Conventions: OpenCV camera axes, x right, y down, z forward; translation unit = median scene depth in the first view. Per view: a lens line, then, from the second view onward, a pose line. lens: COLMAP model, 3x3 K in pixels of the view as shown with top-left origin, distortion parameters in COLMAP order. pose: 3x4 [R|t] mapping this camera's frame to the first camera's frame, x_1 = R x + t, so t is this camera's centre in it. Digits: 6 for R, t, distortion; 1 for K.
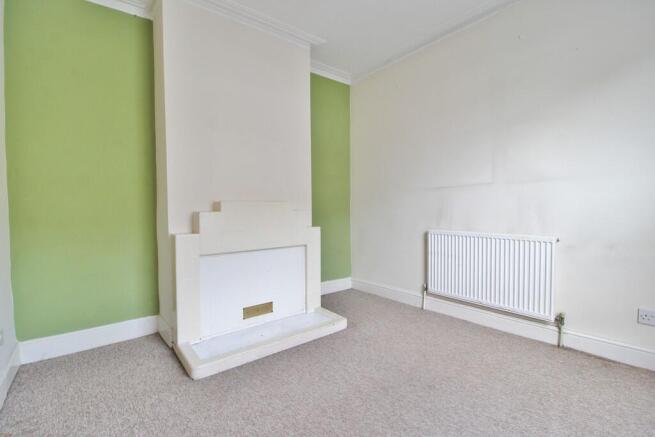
lens RADIAL K [[304.1, 0, 326.6], [0, 304.1, 217.8], [0, 0, 1]] dist [-0.003329, -0.000672]
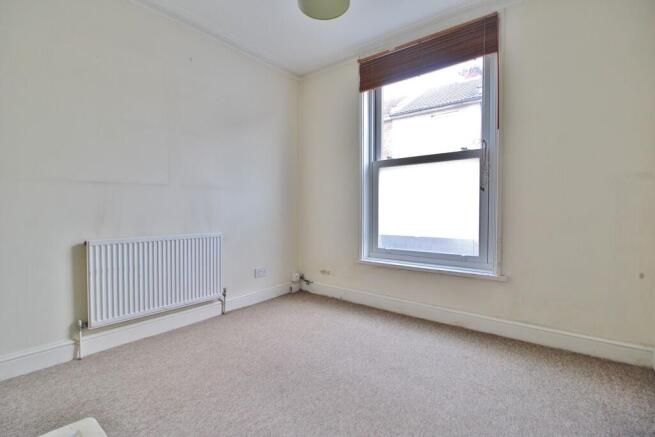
lens RADIAL K [[304.1, 0, 326.4], [0, 304.1, 218.3], [0, 0, 1]] dist [-0.003329, -0.000672]
pose [[-0.231582, -0.013496, 0.972722, -0.542142], [0.025371, 0.999480, 0.019908, -0.011310], [-0.972484, 0.029290, -0.231120, 0.727650]]
